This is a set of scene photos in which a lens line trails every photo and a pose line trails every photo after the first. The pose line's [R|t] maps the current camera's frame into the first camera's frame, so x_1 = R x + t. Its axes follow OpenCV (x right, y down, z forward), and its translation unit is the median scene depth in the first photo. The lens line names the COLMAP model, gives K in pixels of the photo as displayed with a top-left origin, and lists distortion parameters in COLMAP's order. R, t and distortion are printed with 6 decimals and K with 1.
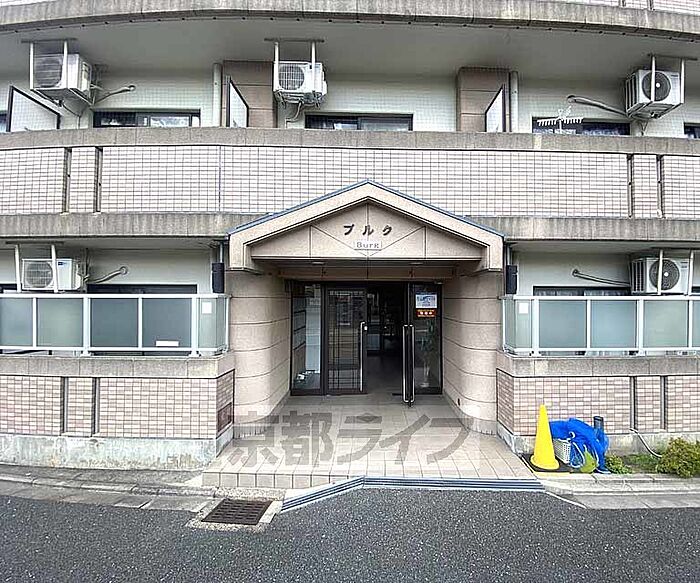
lens RADIAL K [[319.7, 0, 378.1], [0, 319.7, 290.5], [0, 0, 1]] dist [-0.008836, -0.000799]
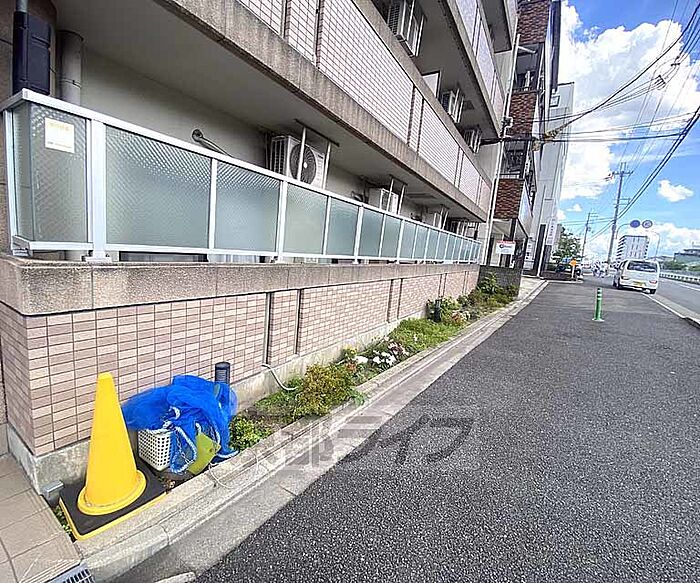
lens RADIAL K [[312.5, 0, 350.0], [0, 312.5, 291.5], [0, 0, 1]] dist [0.017515, -0.018822]
pose [[0.551566, -0.072231, 0.830998, 0.335532], [-0.105646, 0.982172, 0.155492, 0.145721], [-0.827414, -0.173556, 0.534101, 0.495289]]
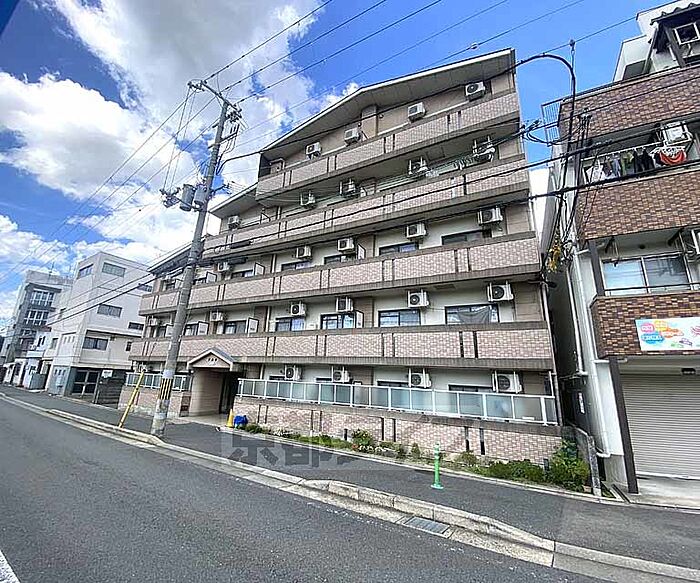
lens RADIAL K [[313.4, 0, 345.9], [0, 313.4, 291.1], [0, 0, 1]] dist [0.013462, -0.017162]
pose [[0.857946, -0.105519, -0.502786, 3.373222], [-0.032361, 0.965635, -0.257878, -0.062816], [0.512719, 0.237517, 0.825049, -1.529538]]
